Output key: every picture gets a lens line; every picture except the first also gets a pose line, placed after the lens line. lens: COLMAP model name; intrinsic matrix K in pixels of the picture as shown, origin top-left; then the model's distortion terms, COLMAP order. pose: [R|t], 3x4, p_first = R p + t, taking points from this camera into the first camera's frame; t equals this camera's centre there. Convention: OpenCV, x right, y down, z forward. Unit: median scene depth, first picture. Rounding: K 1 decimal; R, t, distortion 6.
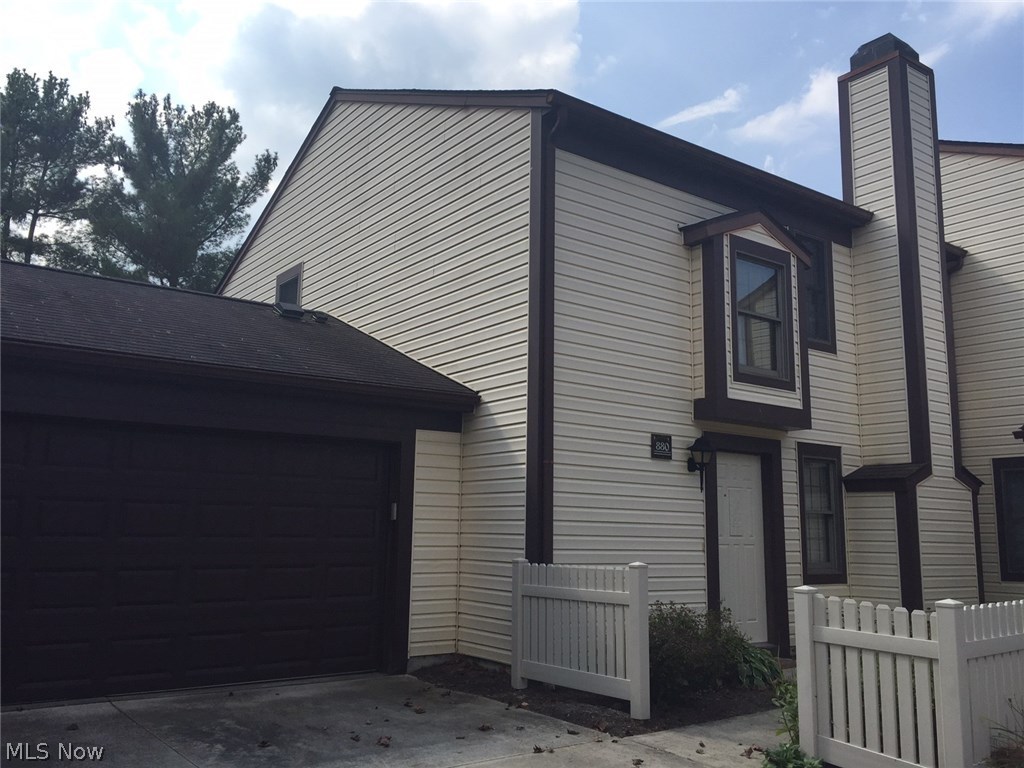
lens RADIAL K [[883.0, 0, 508.9], [0, 883.0, 386.6], [0, 0, 1]] dist [0.074921, -0.090427]
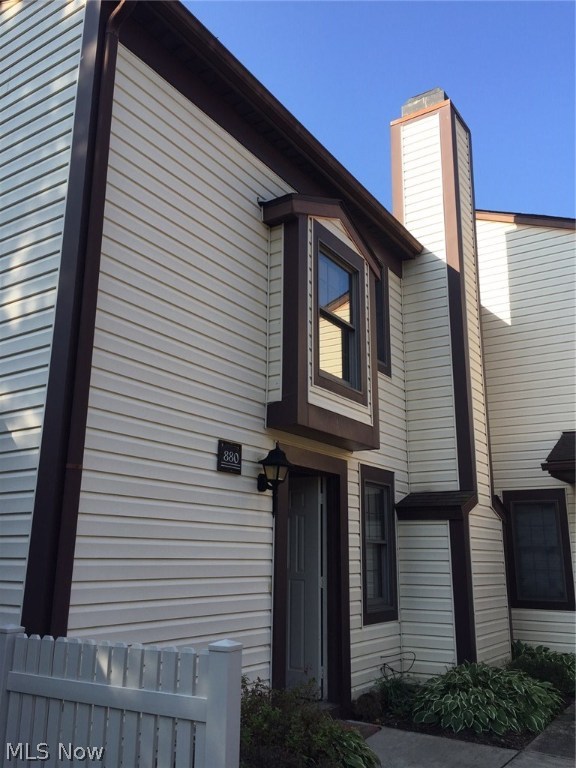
lens RADIAL K [[662.2, 0, 285.7], [0, 662.2, 382.7], [0, 0, 1]] dist [0.074921, -0.090427]
pose [[0.941210, 0.080571, 0.328074, 0.020841], [-0.052012, 0.994124, -0.094929, 0.051259], [-0.333795, 0.072284, 0.939870, 0.400077]]
